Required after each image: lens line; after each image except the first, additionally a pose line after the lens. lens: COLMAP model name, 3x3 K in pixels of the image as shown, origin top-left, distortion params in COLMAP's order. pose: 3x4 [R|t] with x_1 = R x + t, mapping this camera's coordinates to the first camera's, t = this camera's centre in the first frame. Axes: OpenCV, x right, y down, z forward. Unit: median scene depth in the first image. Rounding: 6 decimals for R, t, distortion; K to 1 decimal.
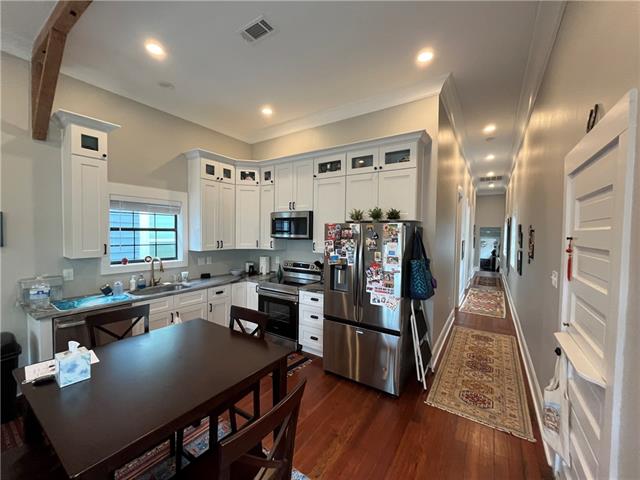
lens RADIAL K [[259.2, 0, 319.7], [0, 259.2, 240.1], [0, 0, 1]] dist [-0.009165, 0.000805]
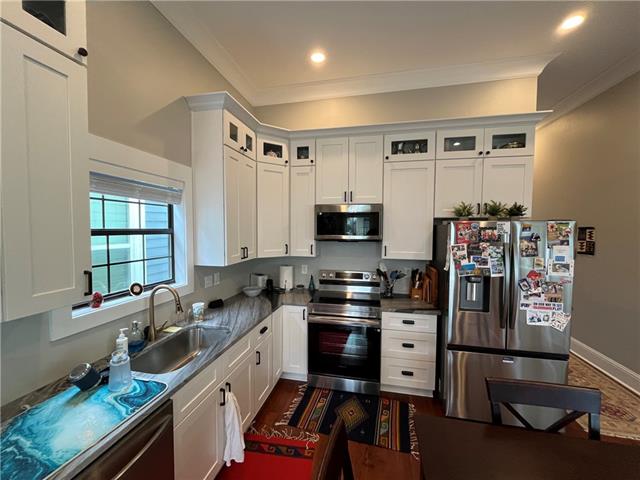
lens RADIAL K [[259.2, 0, 317.5], [0, 259.2, 240.6], [0, 0, 1]] dist [-0.009165, 0.000805]
pose [[0.931747, -0.026730, 0.362123, -0.473750], [0.019394, 0.999527, 0.023878, -0.026787], [-0.362590, -0.015225, 0.931824, 0.358216]]
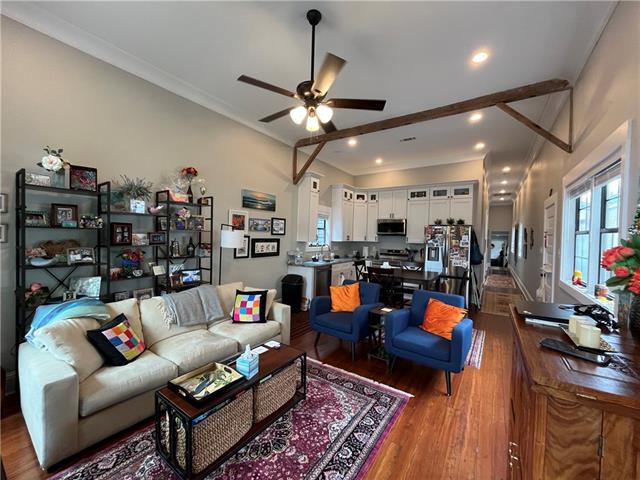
lens RADIAL K [[259.2, 0, 316.6], [0, 259.2, 240.9], [0, 0, 1]] dist [-0.009165, 0.000805]
pose [[0.999836, 0.010850, -0.014515, -0.600119], [-0.011021, 0.999870, -0.011765, 0.062361], [0.014385, 0.011923, 0.999825, -0.749448]]
